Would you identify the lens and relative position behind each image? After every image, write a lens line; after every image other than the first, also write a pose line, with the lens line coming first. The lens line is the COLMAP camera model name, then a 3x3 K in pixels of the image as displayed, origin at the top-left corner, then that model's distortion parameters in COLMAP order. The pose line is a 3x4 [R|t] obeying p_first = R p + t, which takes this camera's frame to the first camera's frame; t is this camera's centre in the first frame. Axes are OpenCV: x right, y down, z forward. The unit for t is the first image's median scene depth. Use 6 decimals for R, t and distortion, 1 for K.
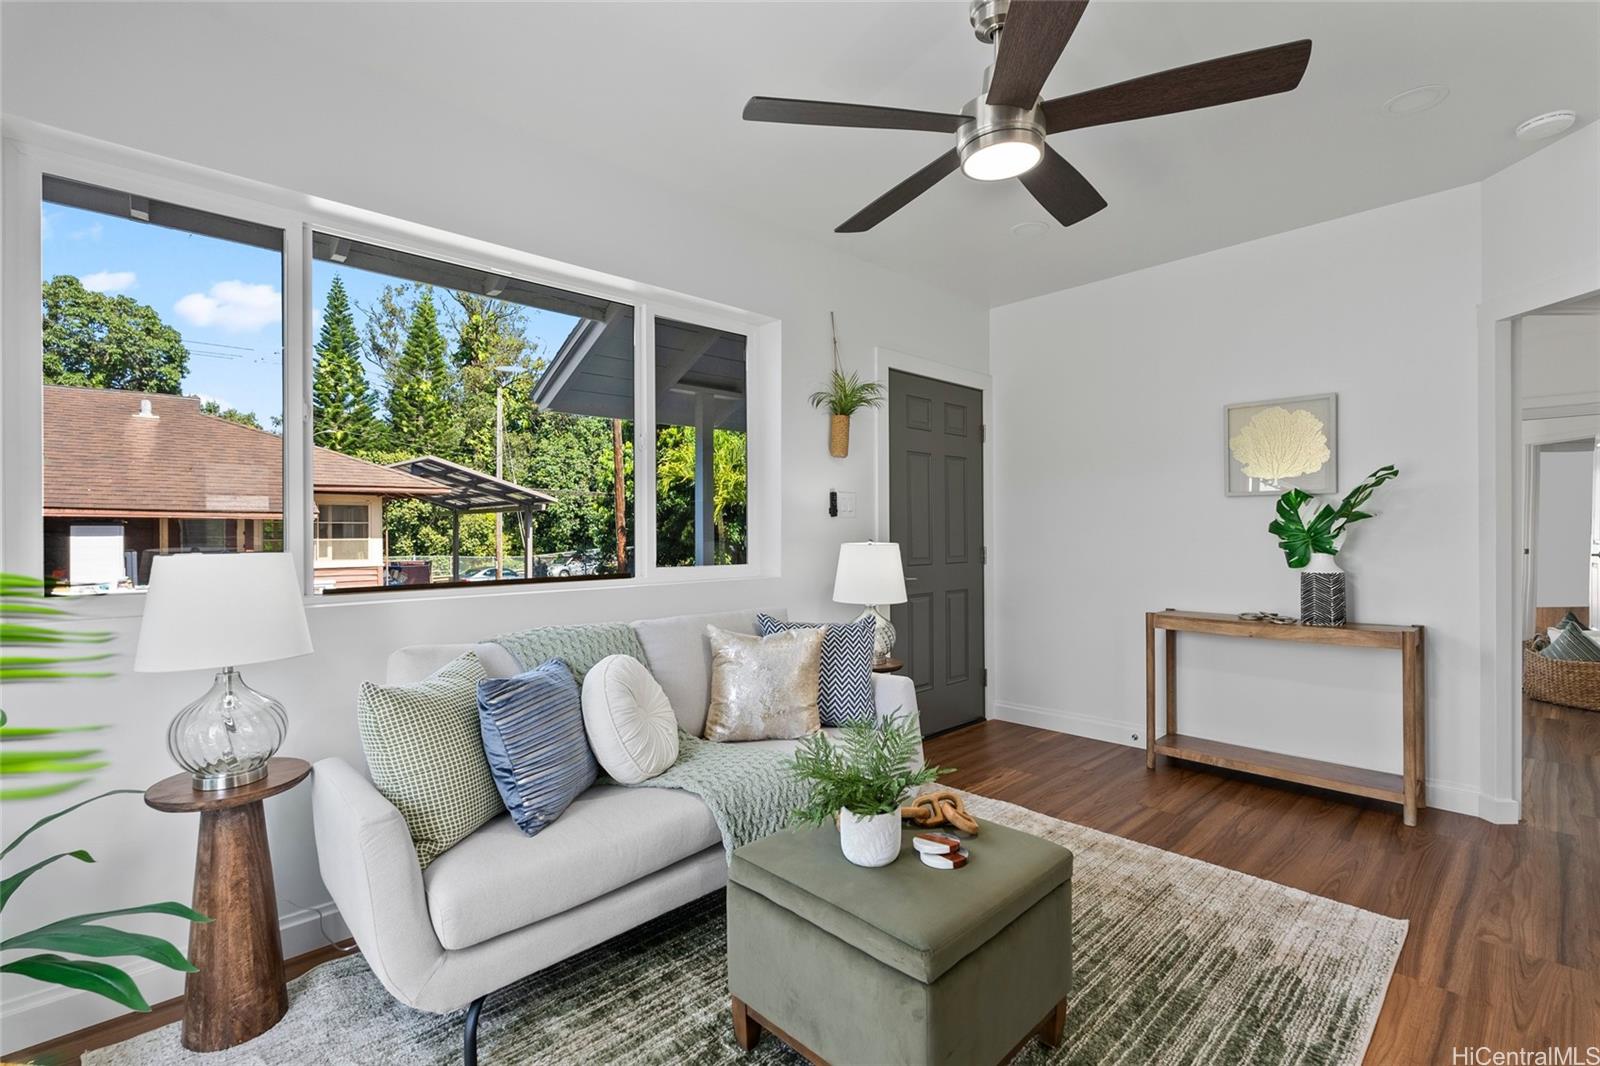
lens RADIAL K [[711.5, 0, 806.1], [0, 711.5, 533.5], [0, 0, 1]] dist [-0.000423, -0.000400]
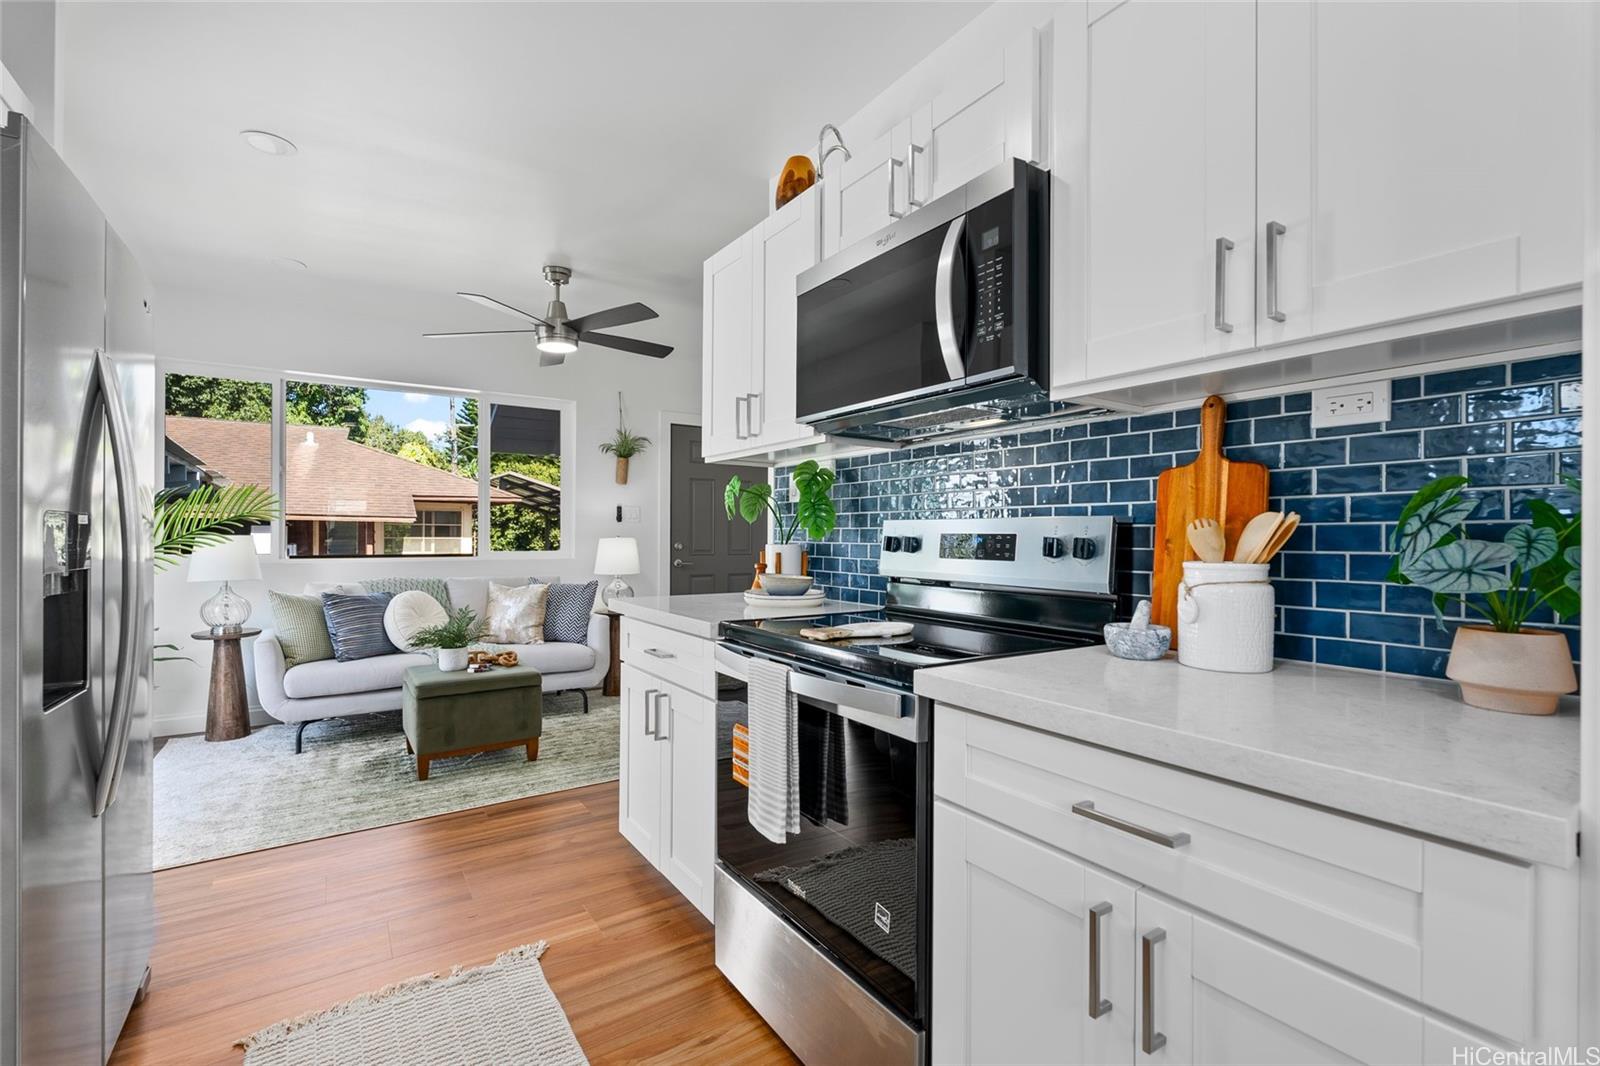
lens RADIAL K [[711.5, 0, 806.1], [0, 711.5, 533.5], [0, 0, 1]] dist [-0.000423, -0.000400]
pose [[0.984282, 0.007873, -0.176426, 0.746098], [-0.009143, 0.999938, -0.006384, 0.008232], [0.176365, 0.007897, 0.984293, -0.490794]]
